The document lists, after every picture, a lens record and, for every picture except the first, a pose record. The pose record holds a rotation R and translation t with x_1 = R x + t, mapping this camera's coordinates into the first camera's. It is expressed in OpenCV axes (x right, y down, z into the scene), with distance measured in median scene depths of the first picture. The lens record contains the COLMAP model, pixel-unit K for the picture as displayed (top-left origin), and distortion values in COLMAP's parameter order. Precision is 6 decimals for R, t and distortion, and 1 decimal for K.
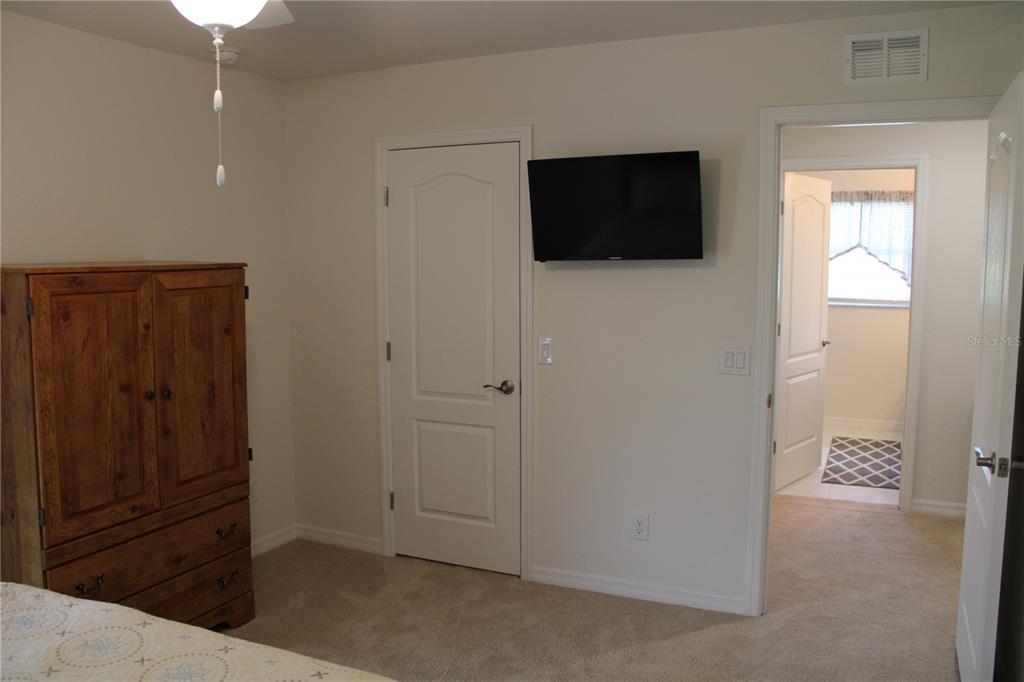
lens RADIAL K [[858.0, 0, 512.0], [0, 858.0, 341.0], [0, 0, 1]] dist [-0.096562, 0.018684]
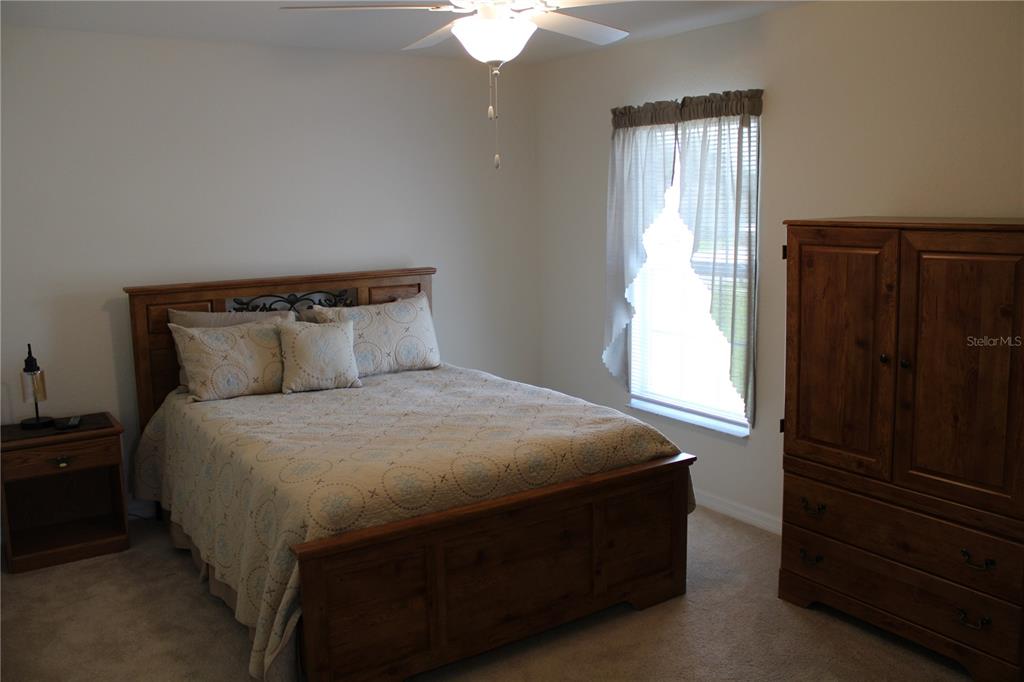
lens RADIAL K [[858.0, 0, 512.0], [0, 858.0, 341.0], [0, 0, 1]] dist [-0.096562, 0.018684]
pose [[-0.518902, 0.154775, -0.840705, 0.566295], [-0.063308, 0.973814, 0.218355, -0.131718], [0.852486, 0.166528, -0.495515, 1.071308]]
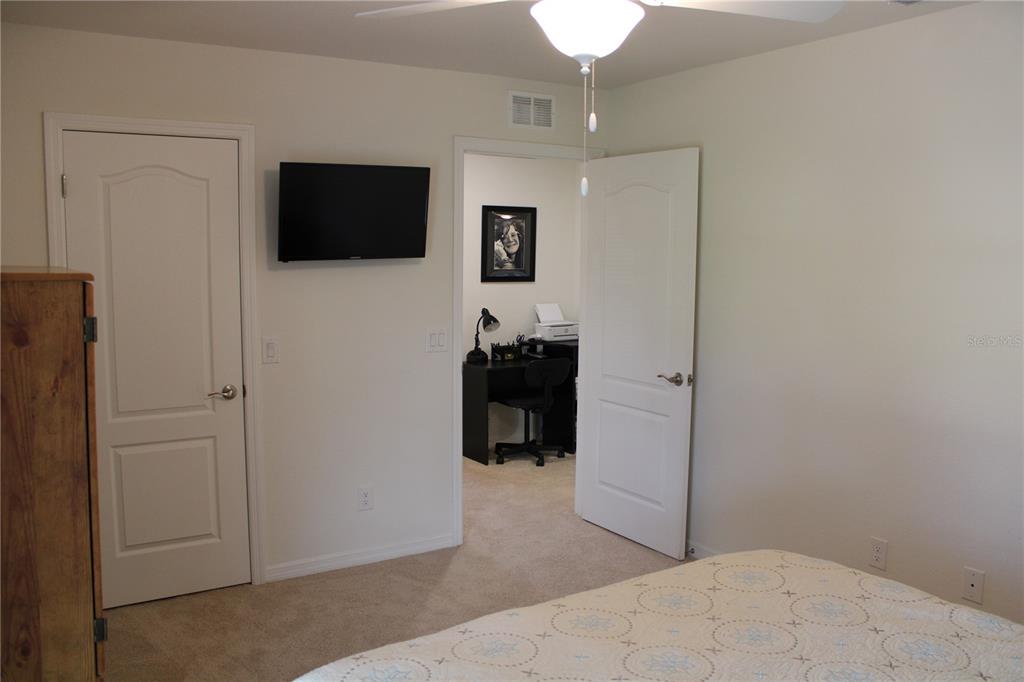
lens RADIAL K [[858.0, 0, 512.0], [0, 858.0, 341.0], [0, 0, 1]] dist [-0.096562, 0.018684]
pose [[0.548204, -0.084843, 0.832030, -0.815188], [0.080667, 0.995567, 0.048370, -0.031588], [-0.832445, 0.040600, 0.552618, 0.269199]]
